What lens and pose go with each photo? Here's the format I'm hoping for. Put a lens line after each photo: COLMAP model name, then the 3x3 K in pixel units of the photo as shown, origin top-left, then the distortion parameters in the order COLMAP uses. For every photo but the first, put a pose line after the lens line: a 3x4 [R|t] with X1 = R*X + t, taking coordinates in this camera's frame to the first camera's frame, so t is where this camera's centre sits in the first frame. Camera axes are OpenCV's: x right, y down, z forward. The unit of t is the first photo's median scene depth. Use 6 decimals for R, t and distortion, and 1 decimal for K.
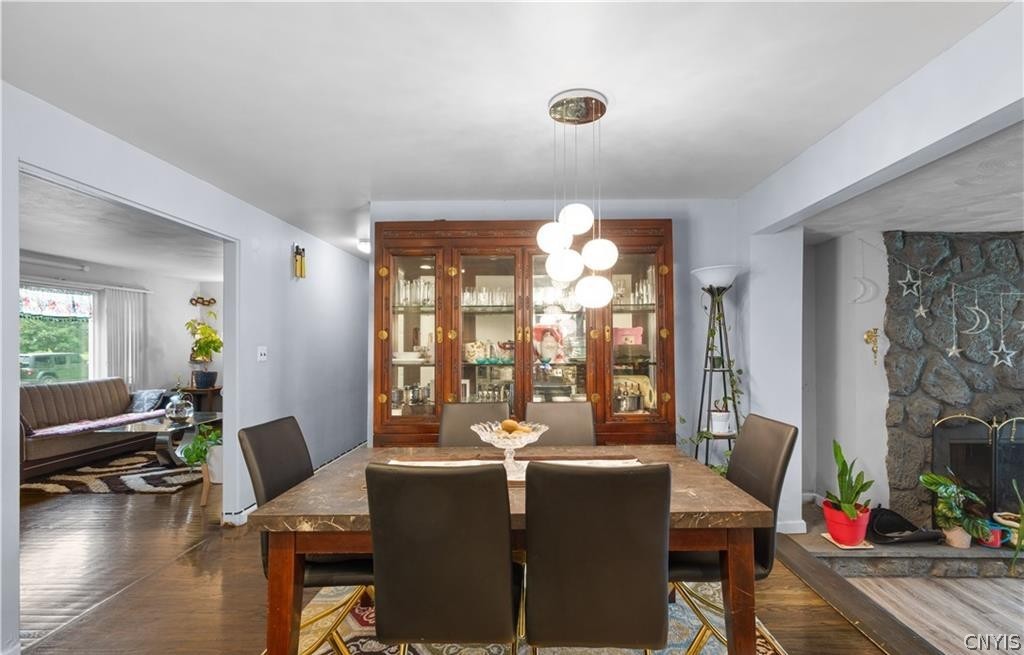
lens RADIAL K [[474.8, 0, 531.6], [0, 474.8, 337.4], [0, 0, 1]] dist [0.003774, 0.001179]
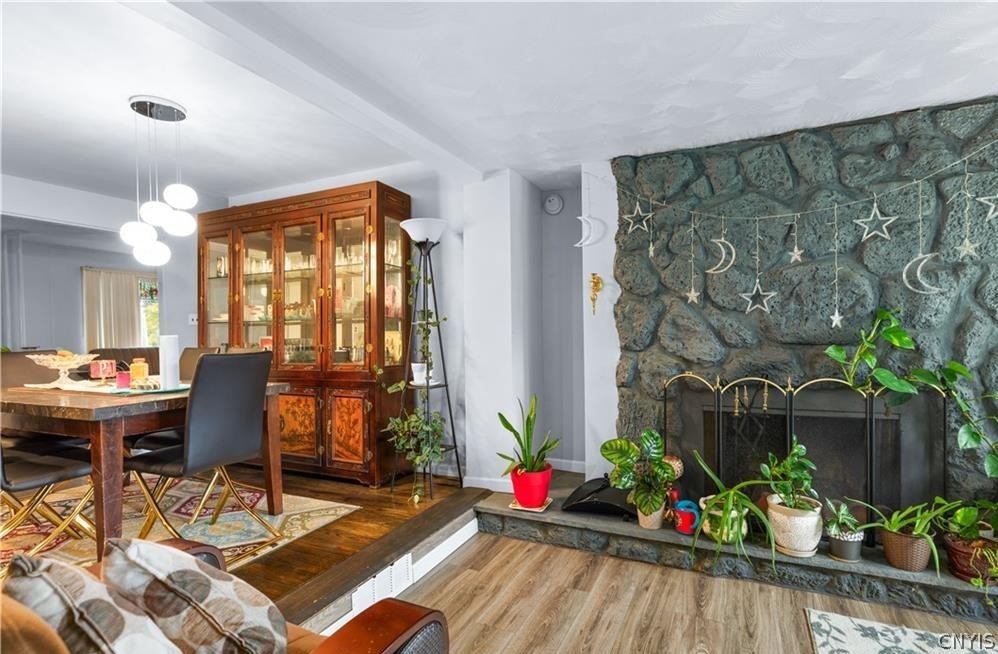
lens RADIAL K [[484.9, 0, 524.0], [0, 484.9, 336.0], [0, 0, 1]] dist [0.003609, 0.001320]
pose [[0.907212, -0.005336, -0.420641, 0.965434], [0.016538, 0.999599, 0.022988, 0.072729], [0.420349, -0.027811, 0.906936, 0.131478]]
